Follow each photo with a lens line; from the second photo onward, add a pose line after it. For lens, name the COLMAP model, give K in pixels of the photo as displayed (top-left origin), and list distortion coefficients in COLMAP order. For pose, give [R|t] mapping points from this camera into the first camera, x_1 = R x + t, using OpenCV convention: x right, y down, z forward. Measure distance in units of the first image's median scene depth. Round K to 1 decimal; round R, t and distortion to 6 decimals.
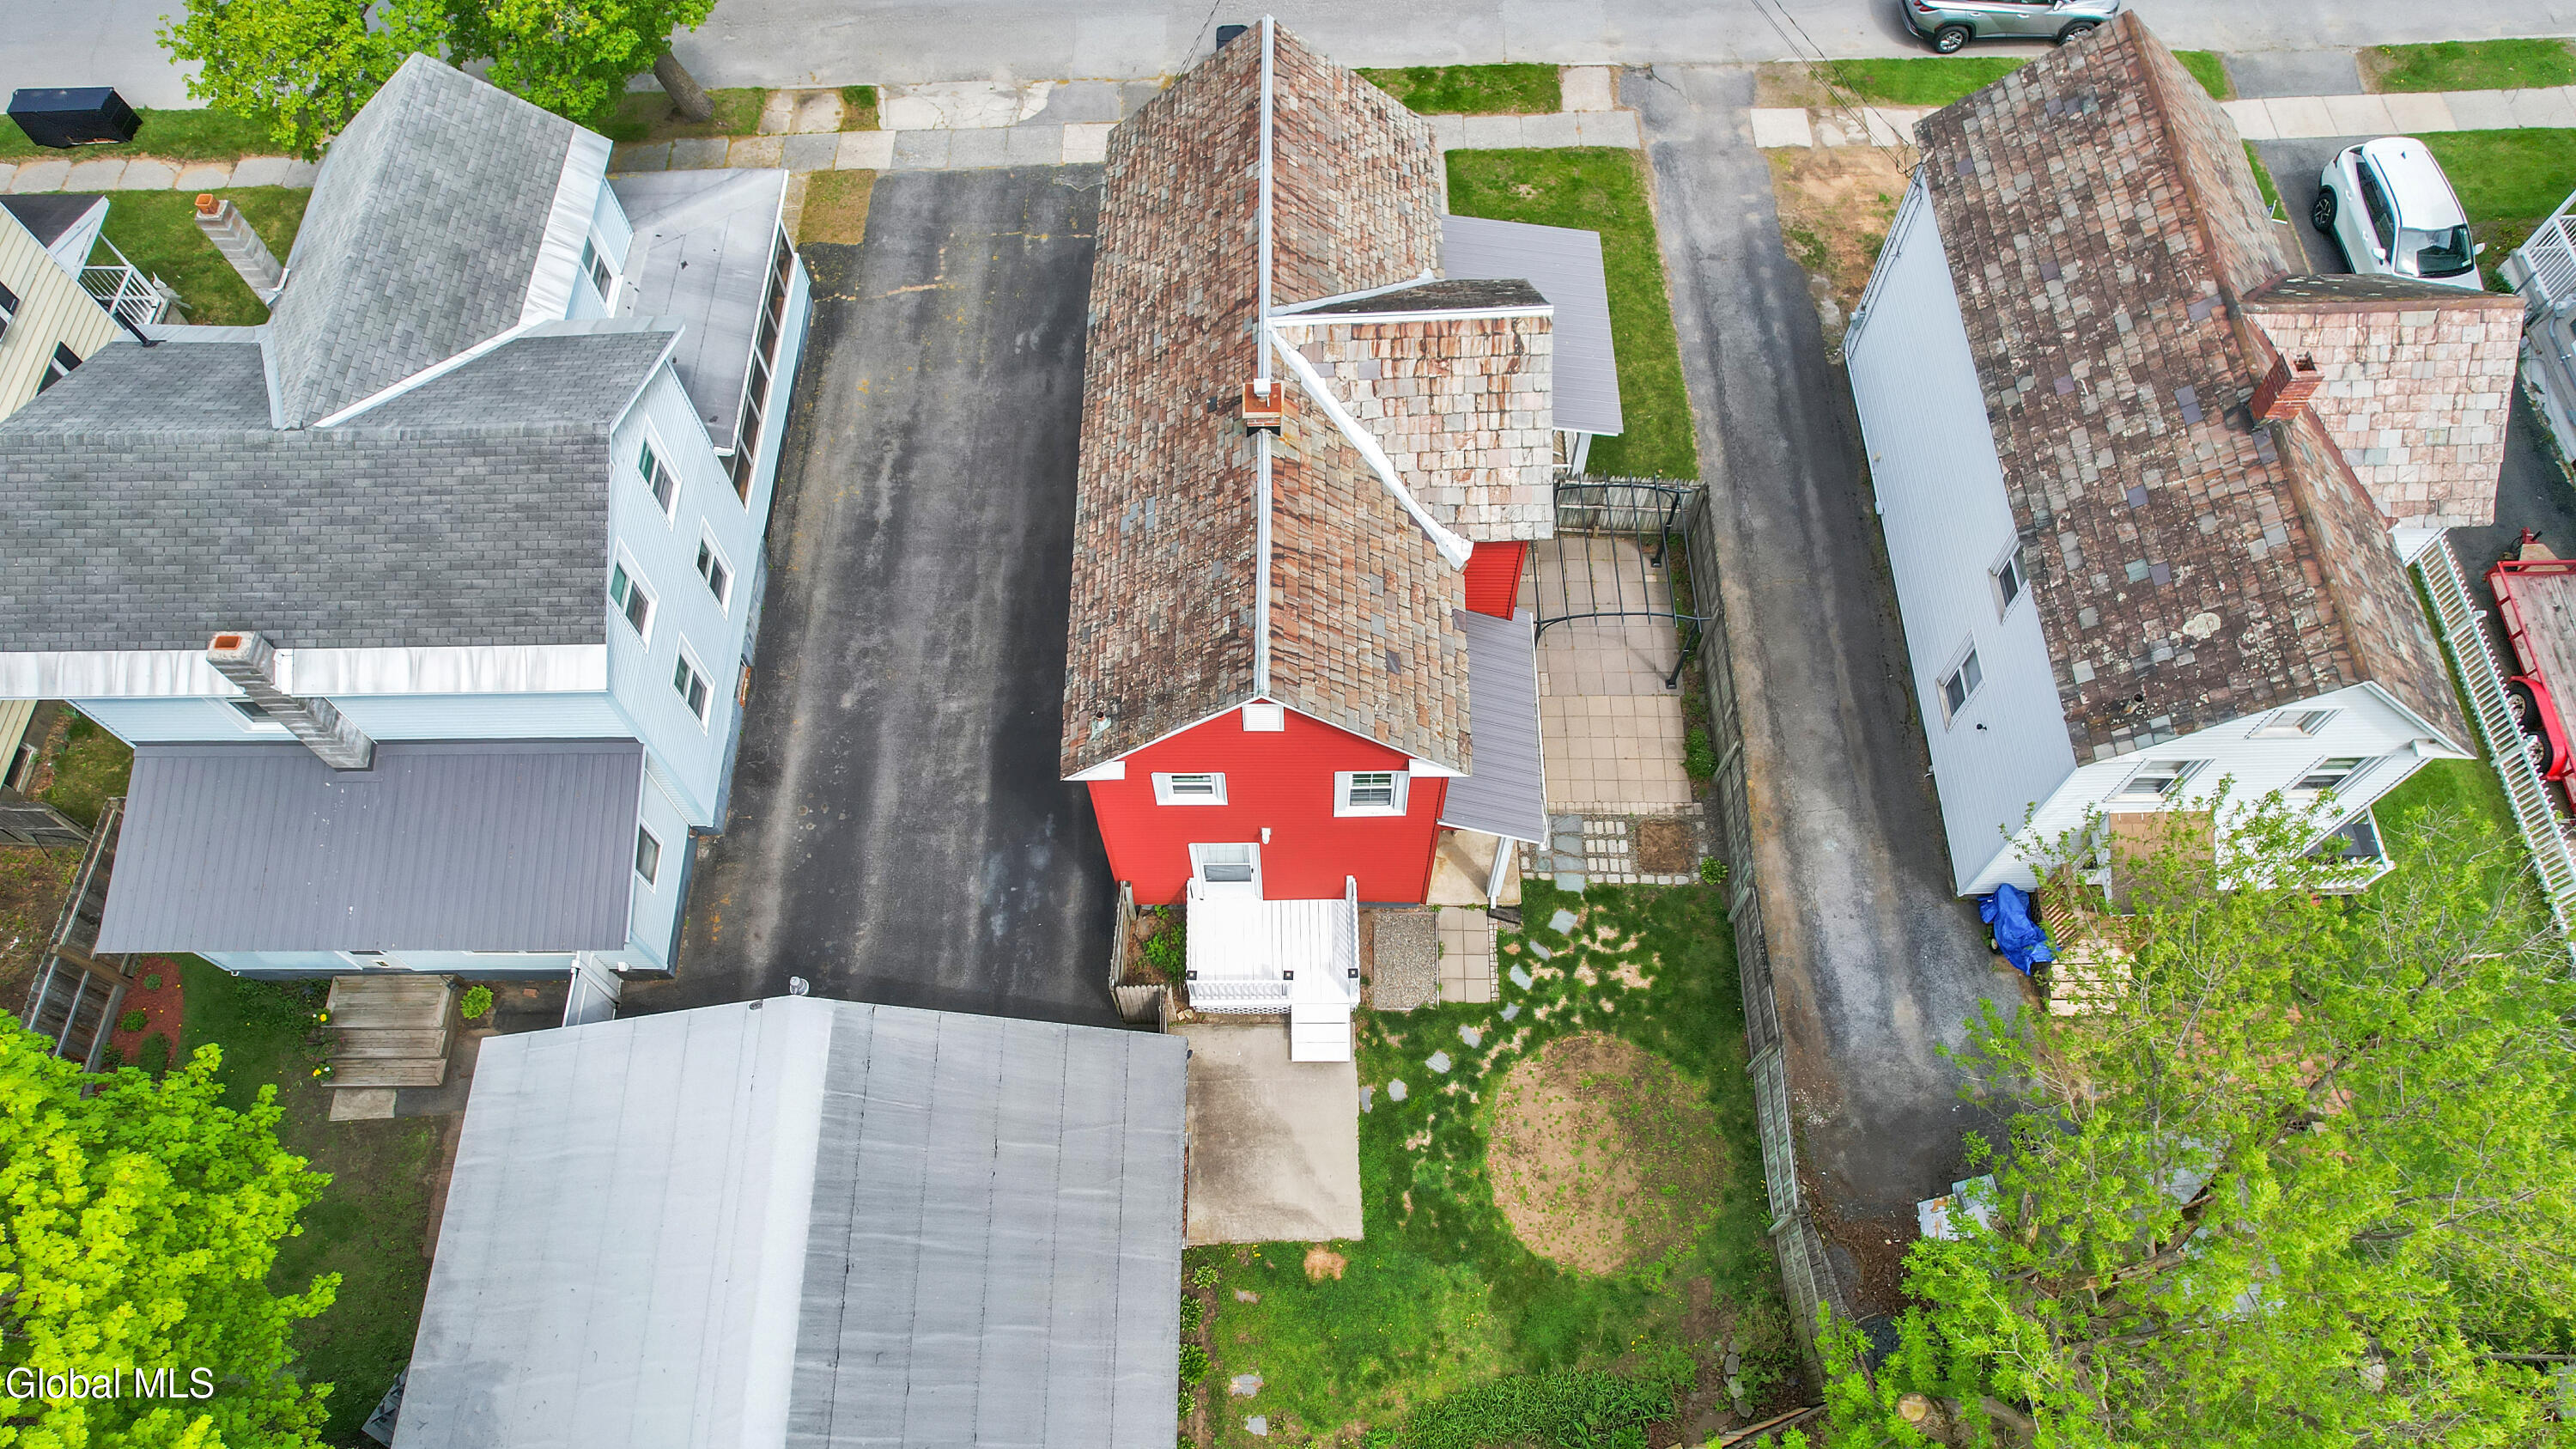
lens RADIAL K [[1653.6, 0, 1295.7], [0, 1653.6, 745.0], [0, 0, 1]] dist [-0.083073, 0.079599]
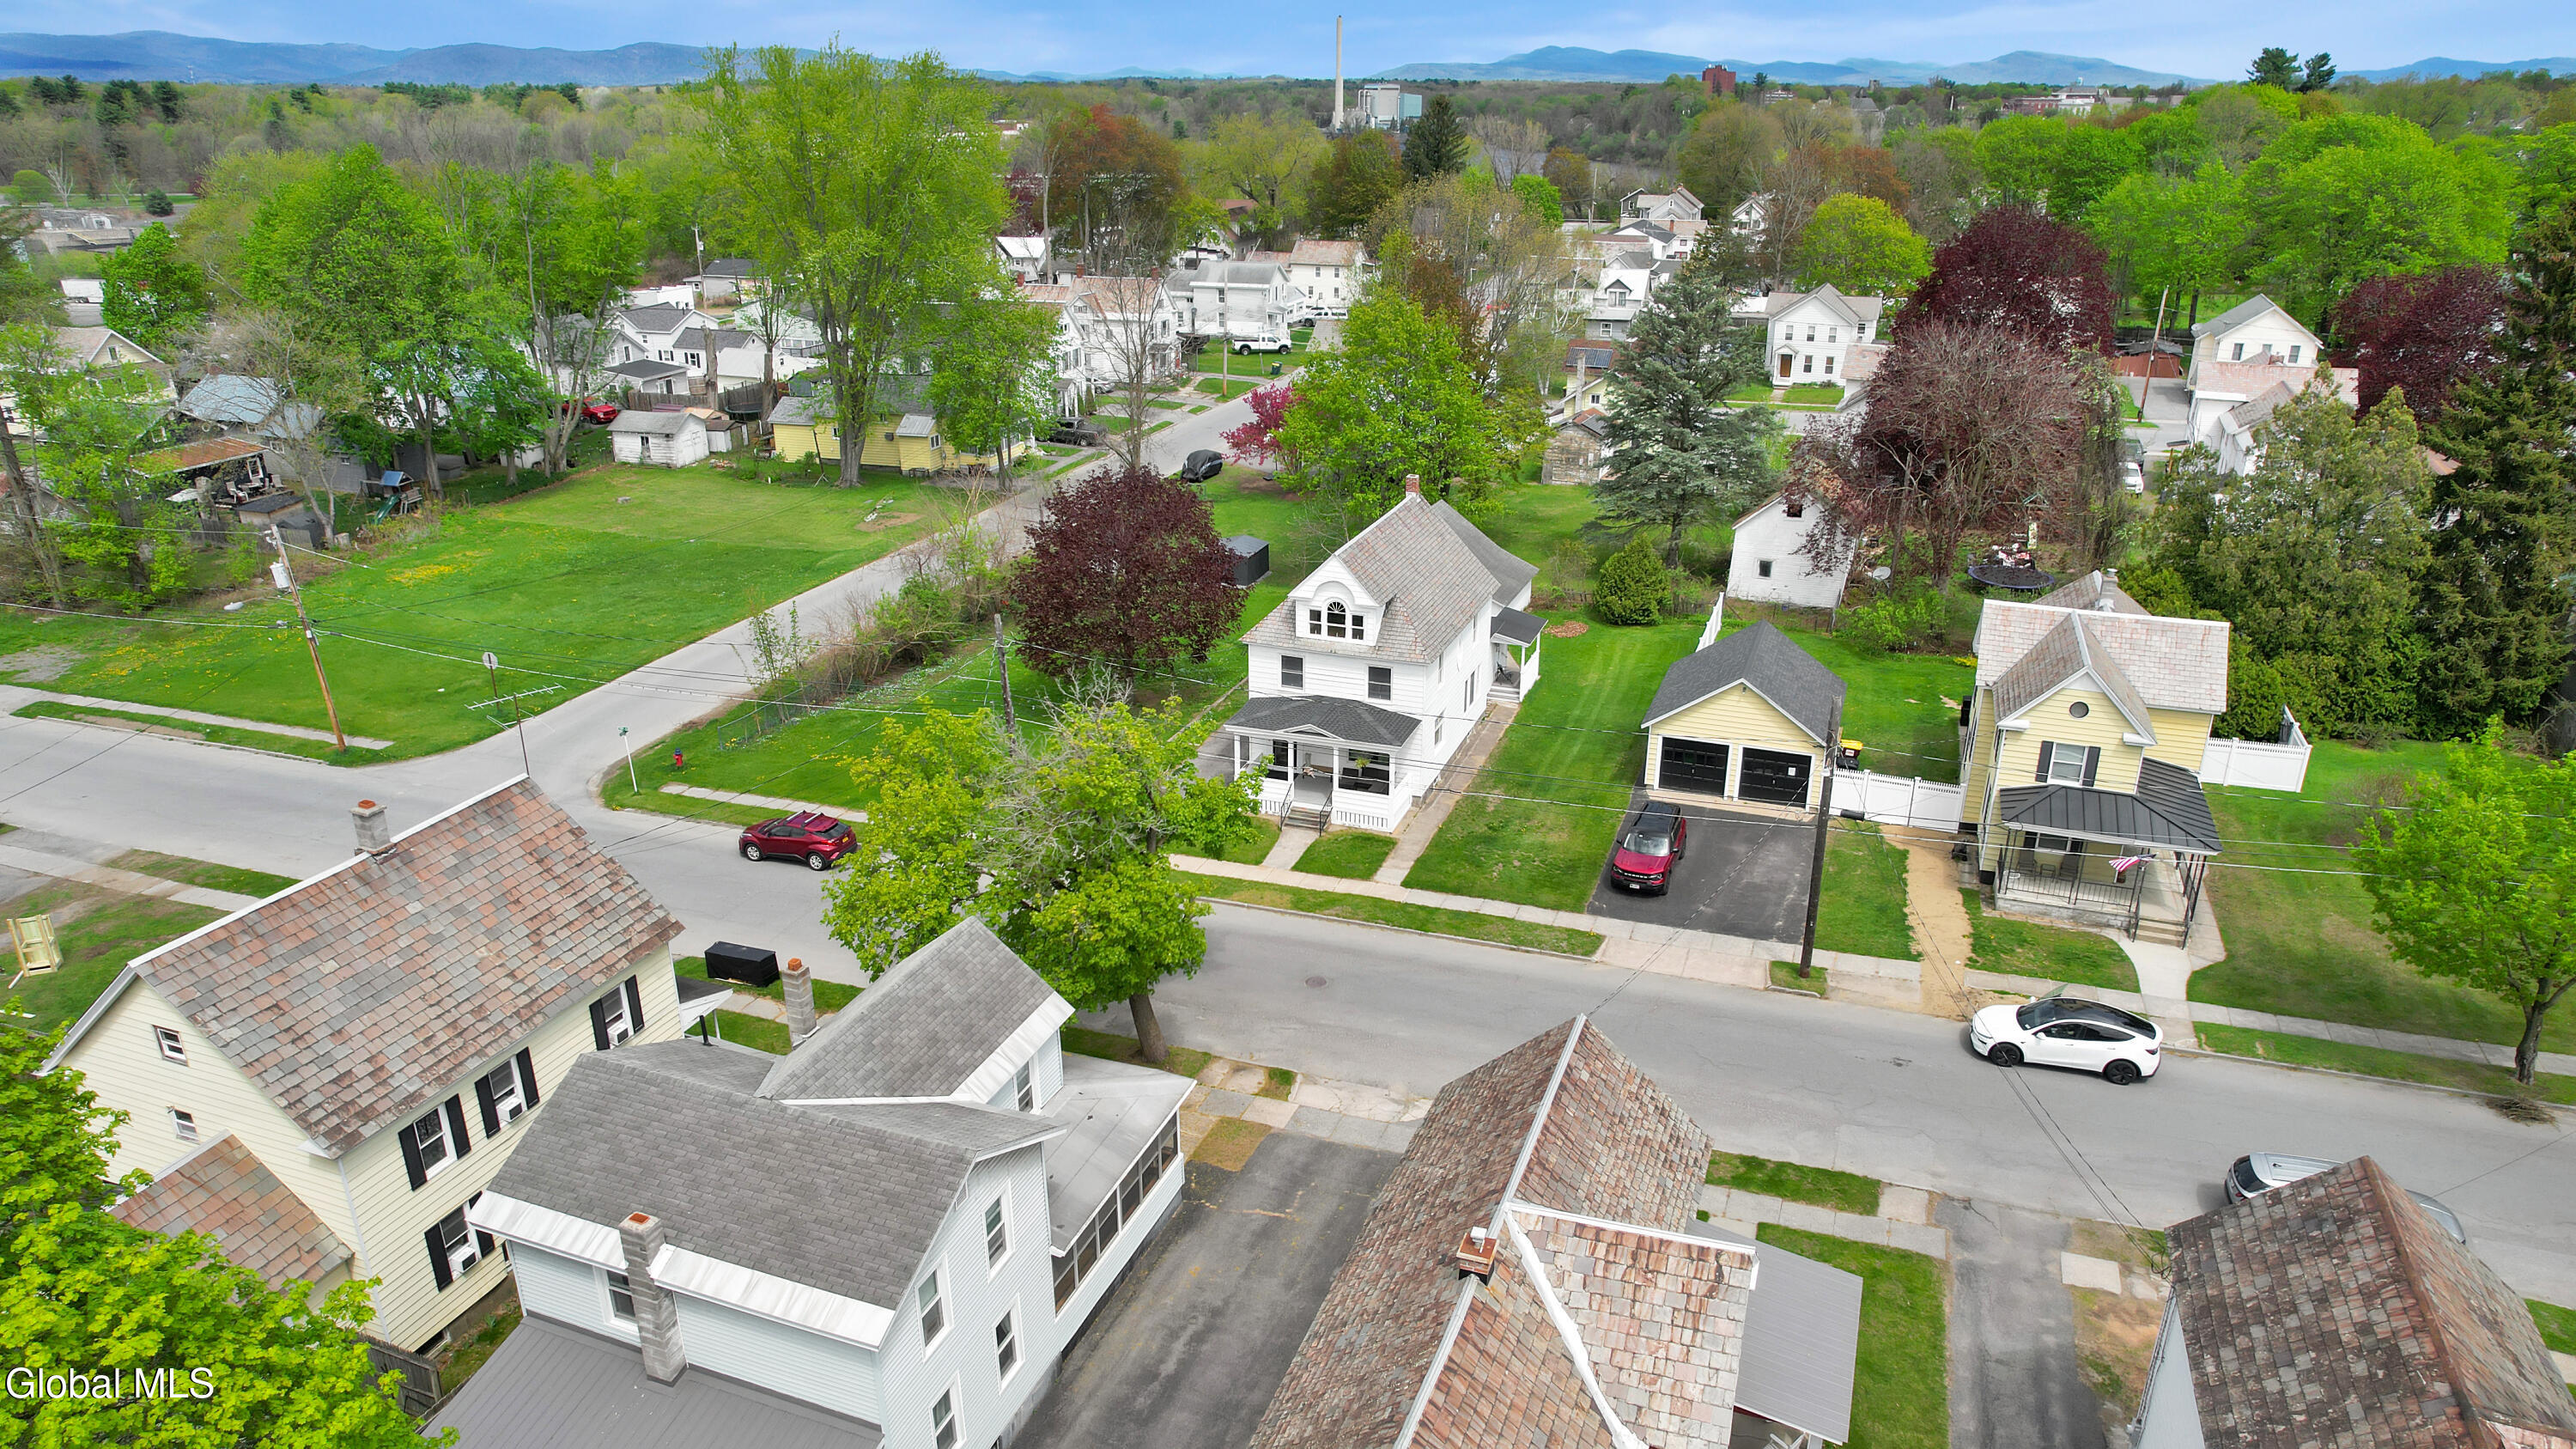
lens RADIAL K [[1653.6, 0, 1295.7], [0, 1653.6, 745.0], [0, 0, 1]] dist [-0.083073, 0.079599]
pose [[0.933638, 0.140943, -0.329325, 0.163341], [-0.322905, 0.729157, -0.603376, 0.232250], [0.155088, 0.669675, 0.726280, -0.084438]]
